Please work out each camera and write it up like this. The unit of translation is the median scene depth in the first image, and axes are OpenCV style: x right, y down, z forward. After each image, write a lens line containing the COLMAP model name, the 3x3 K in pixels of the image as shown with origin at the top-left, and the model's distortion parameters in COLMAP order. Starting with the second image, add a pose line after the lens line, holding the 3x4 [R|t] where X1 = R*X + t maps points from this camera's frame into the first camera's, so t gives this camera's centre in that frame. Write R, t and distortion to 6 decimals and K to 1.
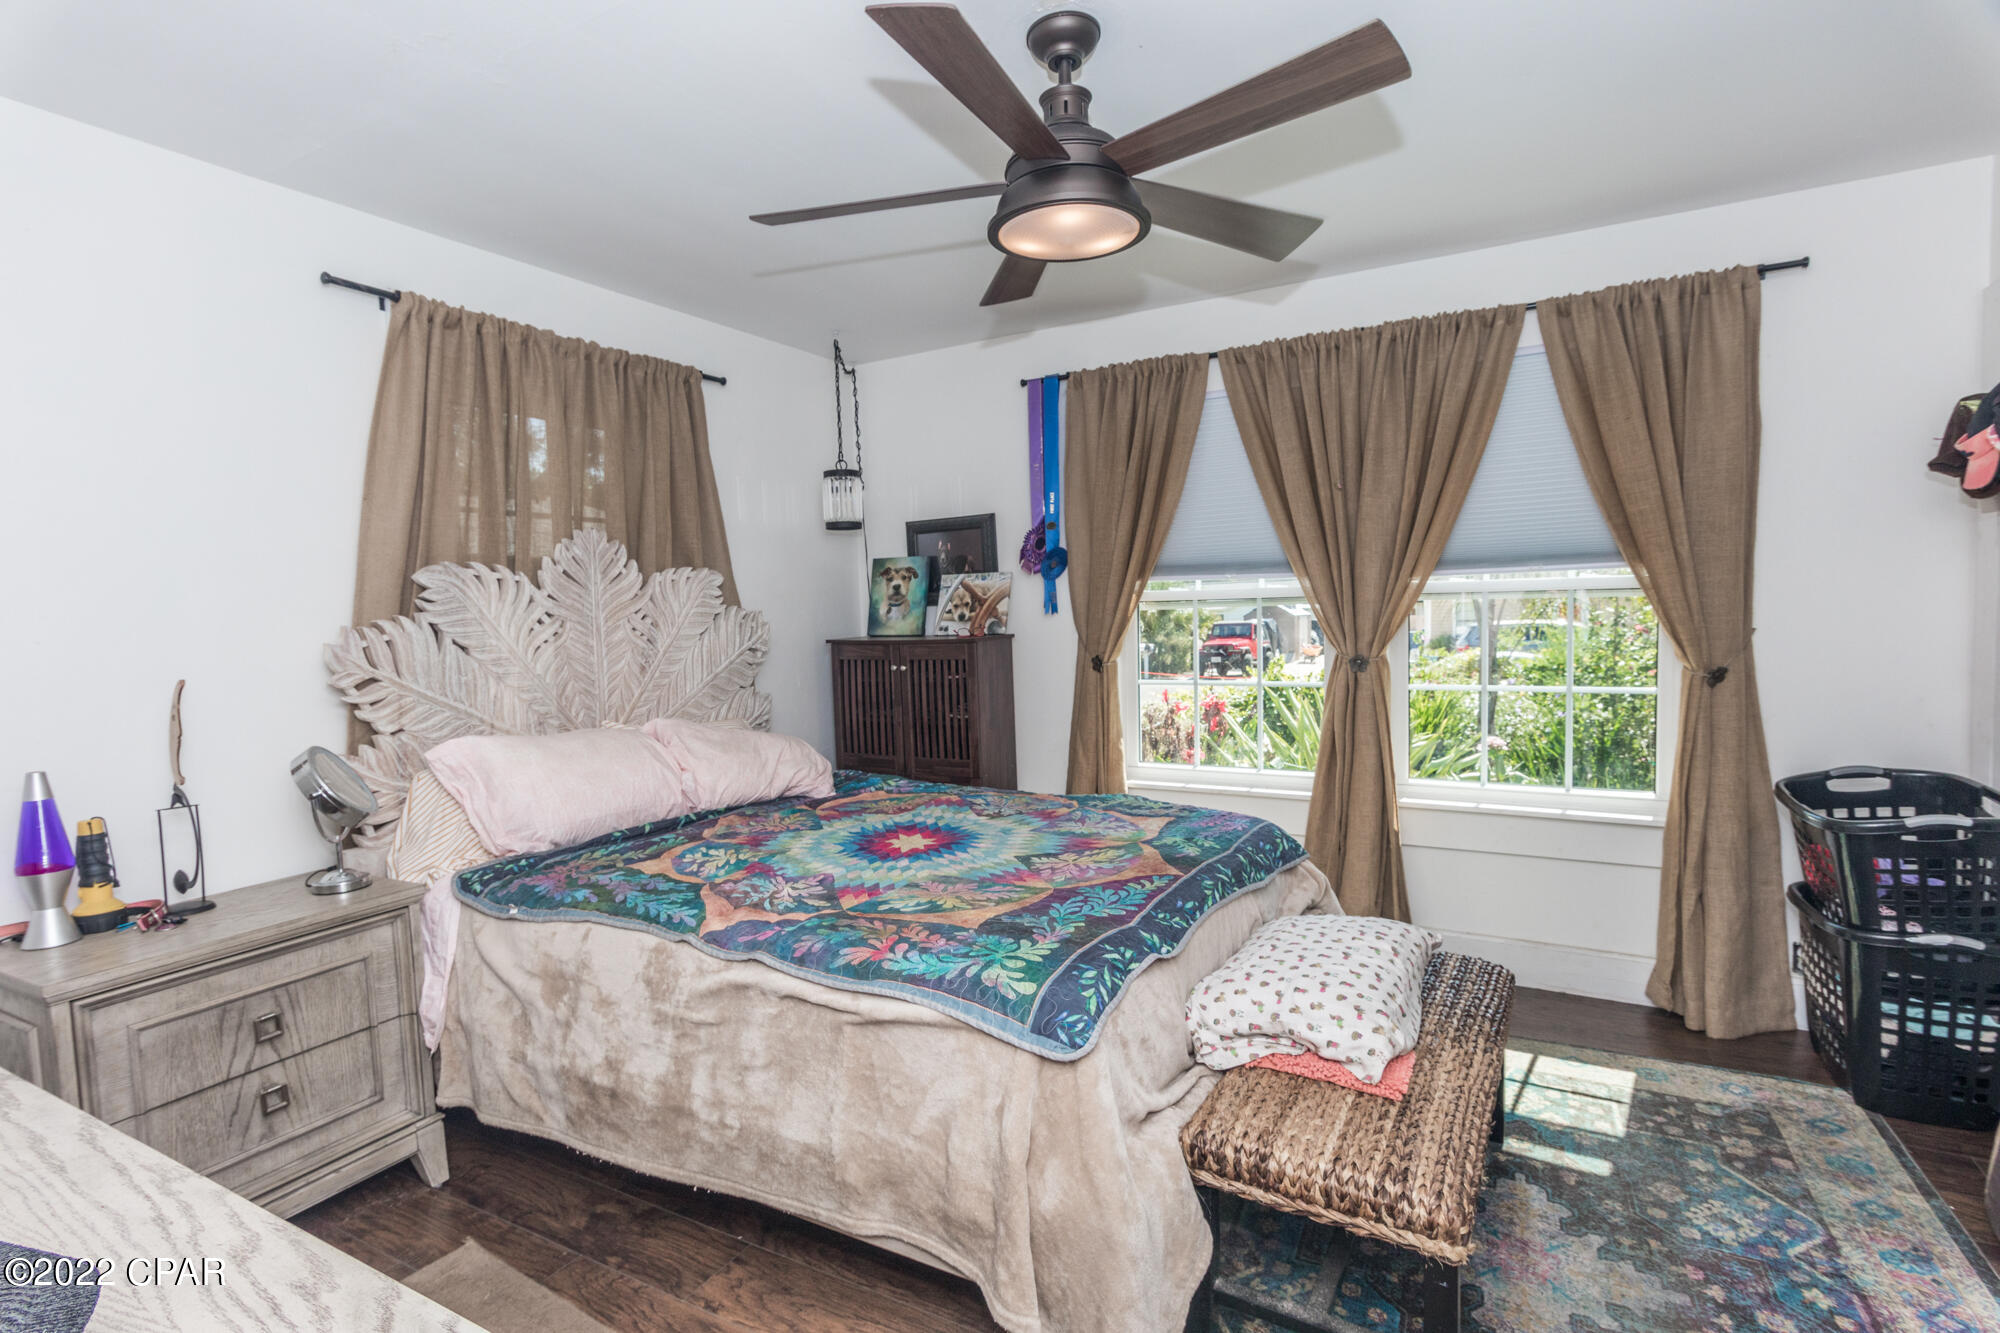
lens RADIAL K [[957.2, 0, 988.3], [0, 957.2, 672.4], [0, 0, 1]] dist [0.004968, -0.000793]
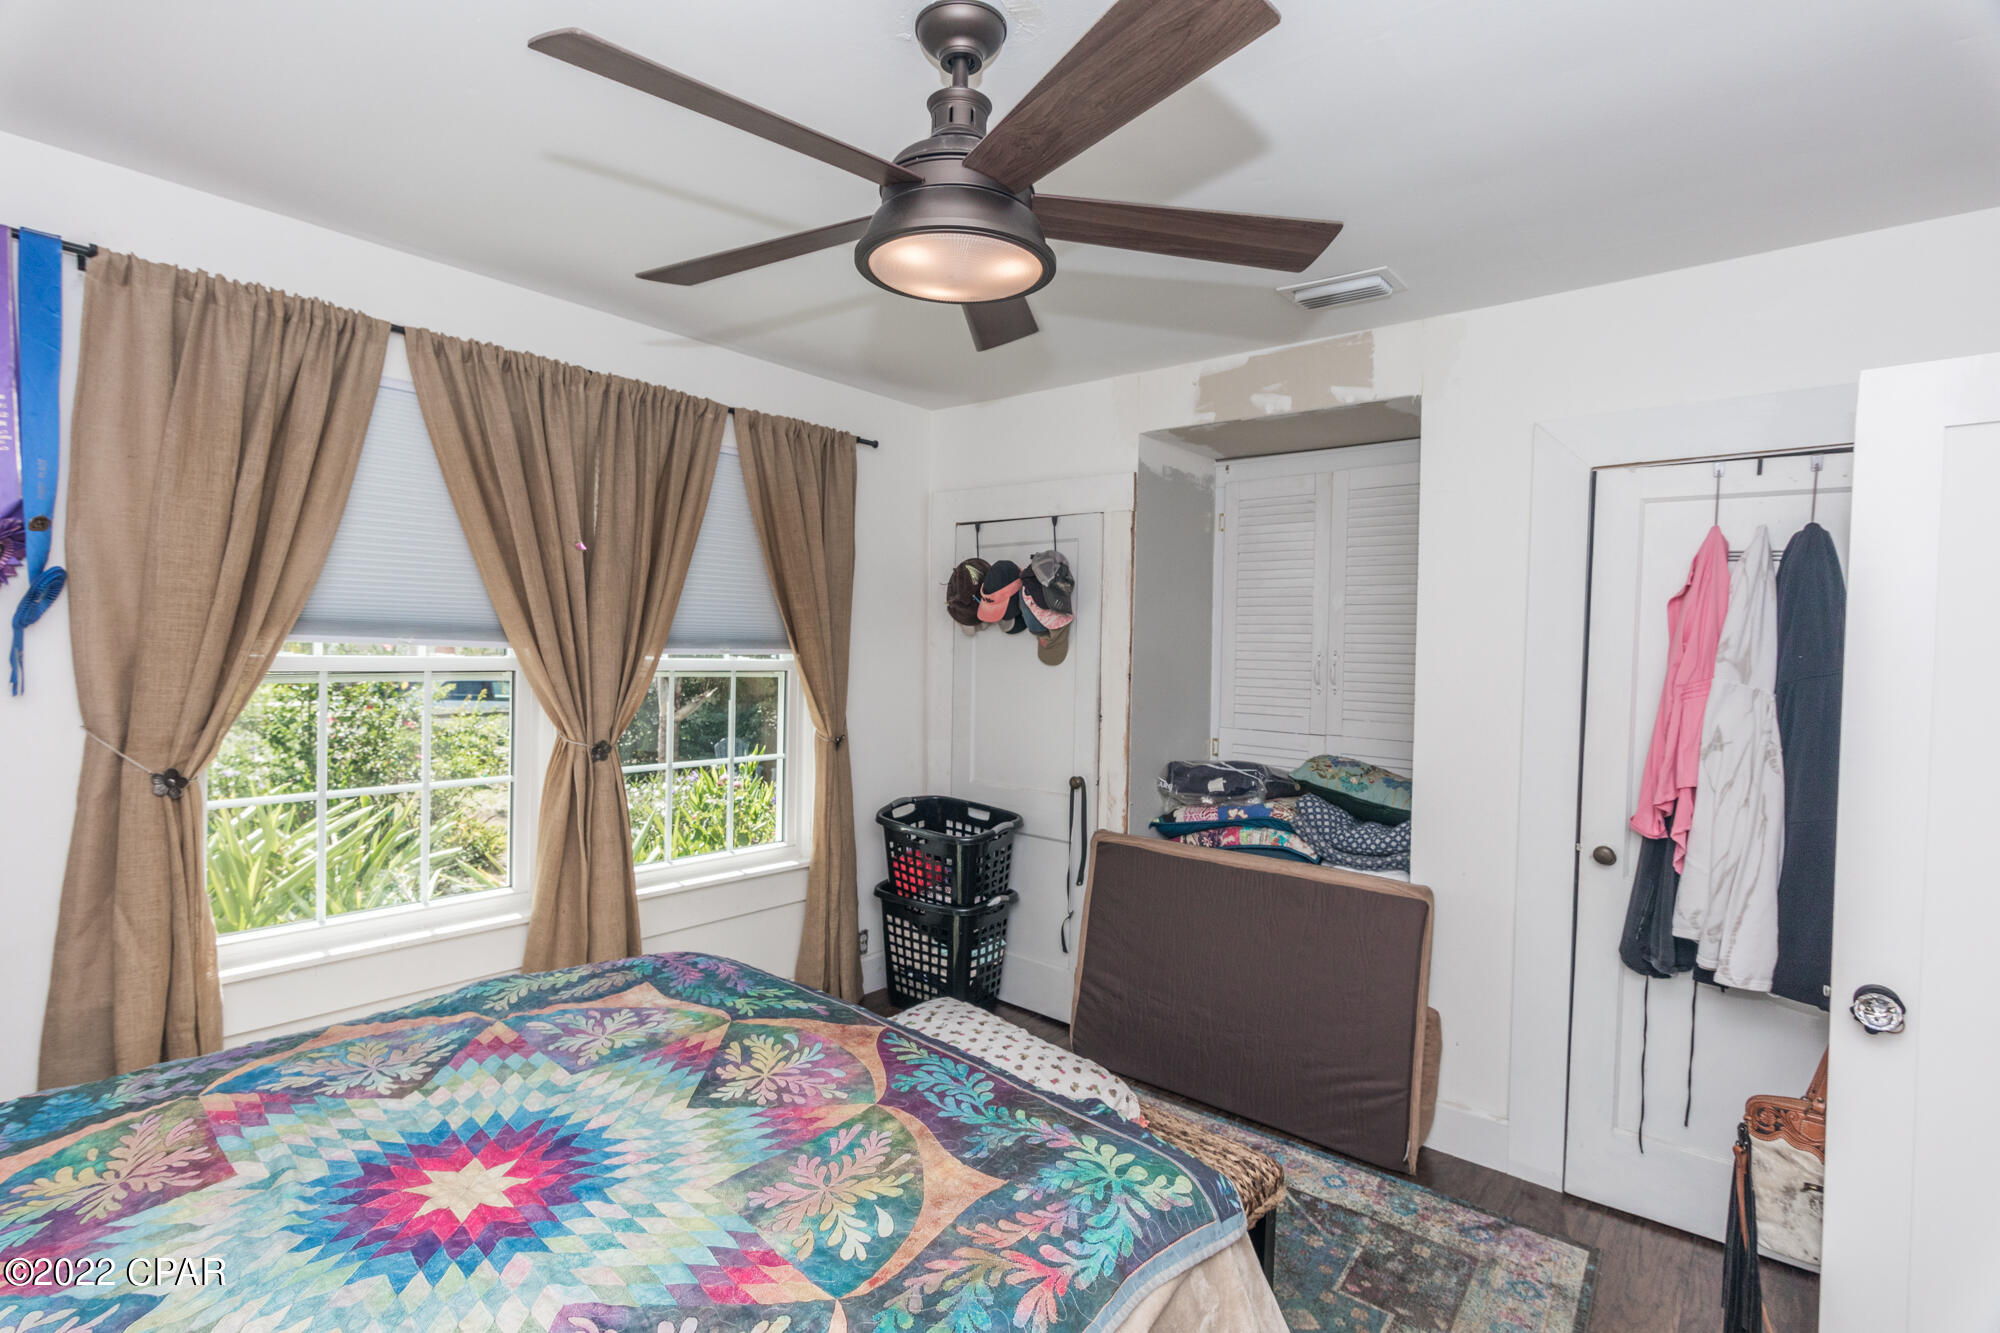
lens RADIAL K [[957.2, 0, 996.8], [0, 957.2, 668.0], [0, 0, 1]] dist [0.004968, -0.000793]
pose [[0.183202, 0.006216, 0.983056, -0.639205], [0.030453, 0.999464, -0.011995, -0.099950], [-0.982603, 0.032135, 0.182915, 0.749151]]
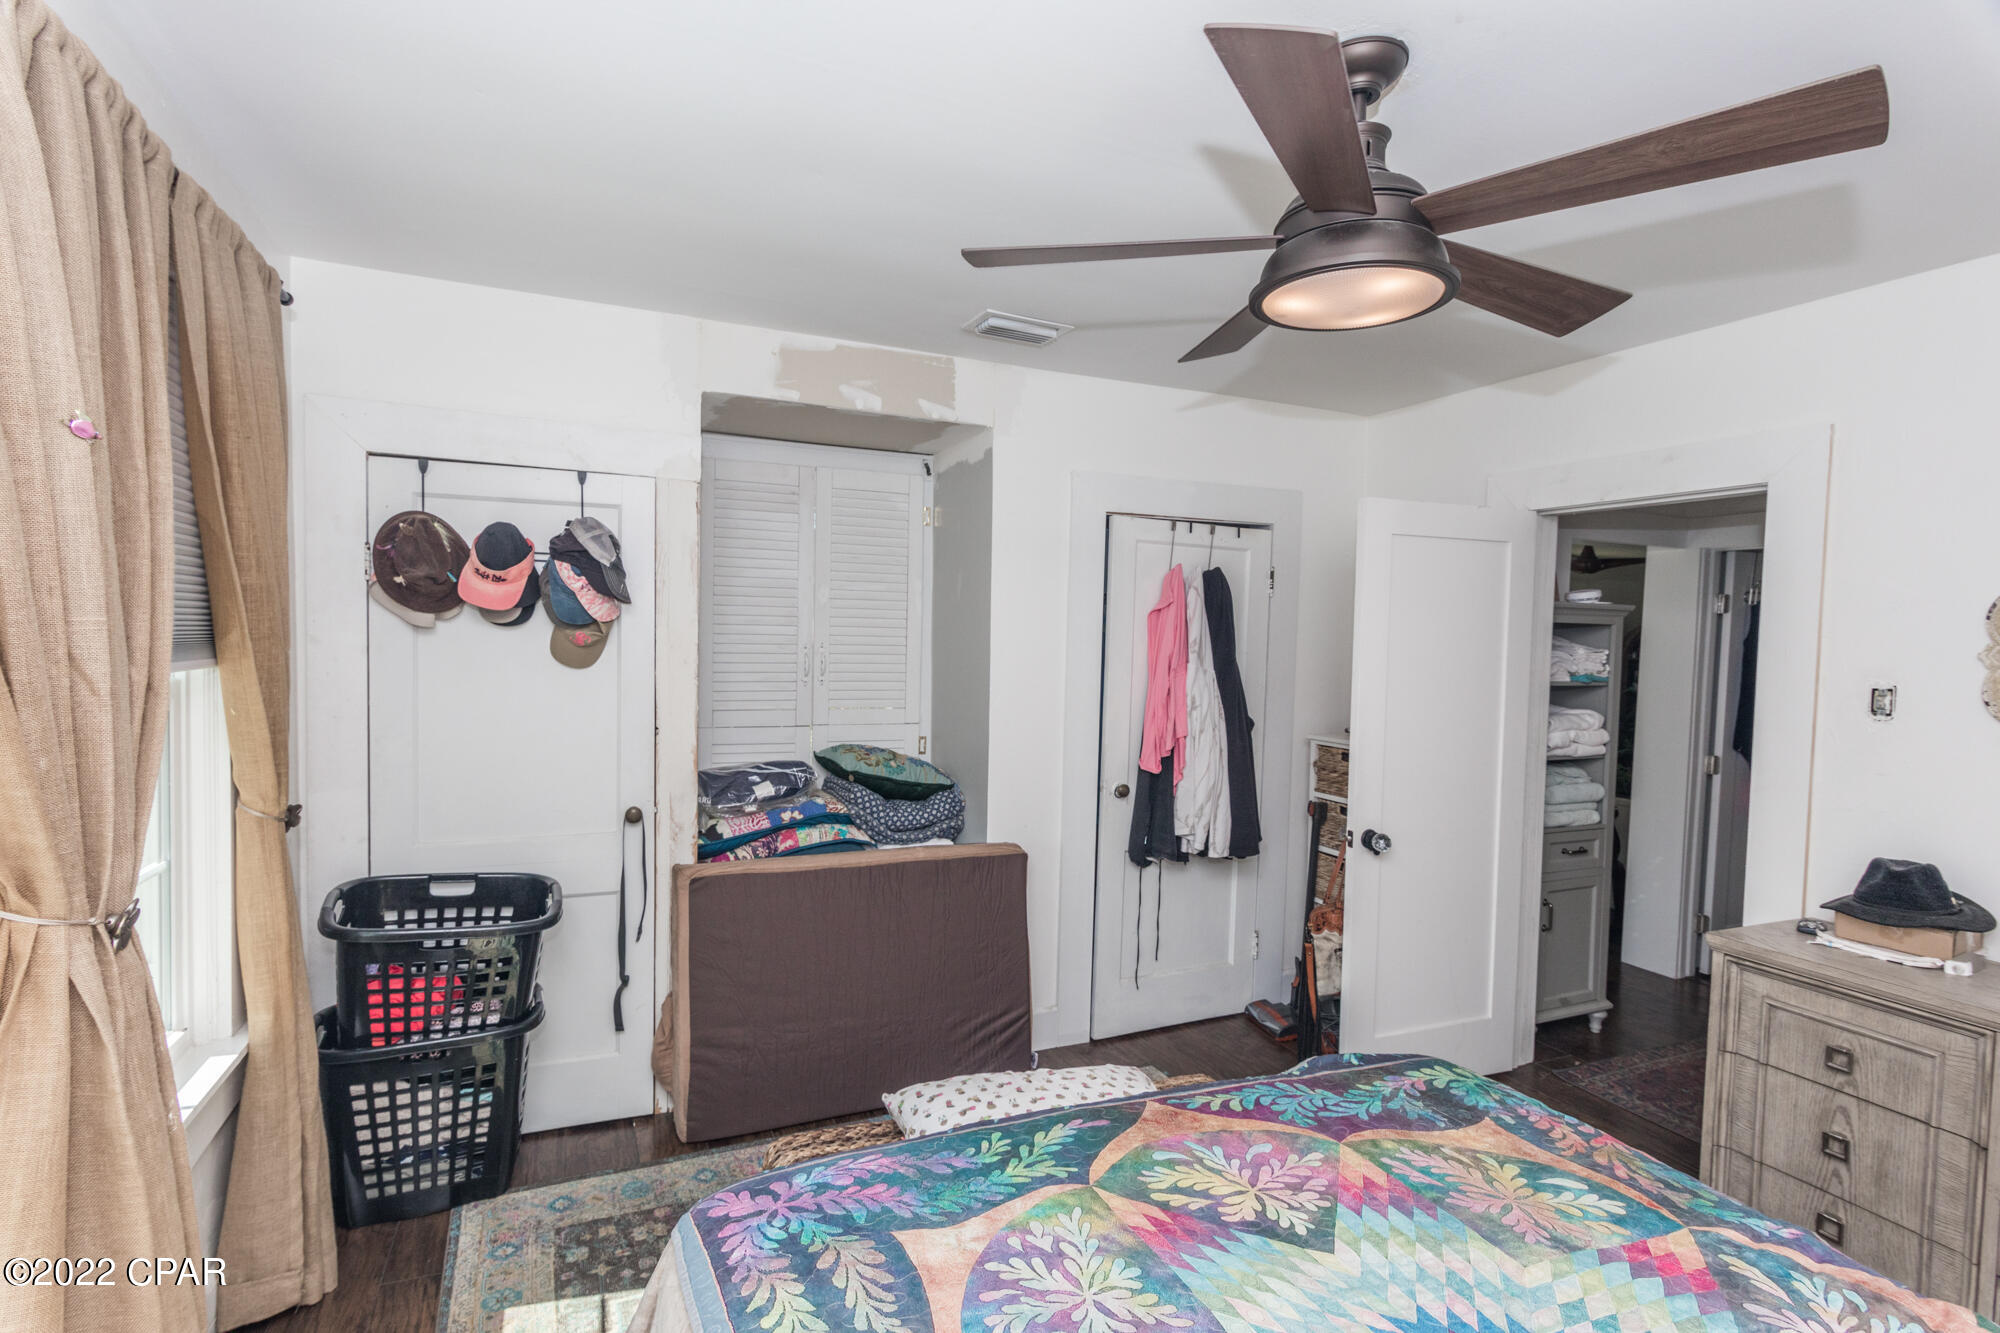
lens RADIAL K [[957.2, 0, 989.4], [0, 957.2, 666.3], [0, 0, 1]] dist [0.004968, -0.000793]
pose [[-0.795585, -0.009298, 0.605771, -0.156061], [0.035649, 0.997431, 0.062129, -0.188511], [-0.604792, 0.071024, -0.793210, 1.689406]]
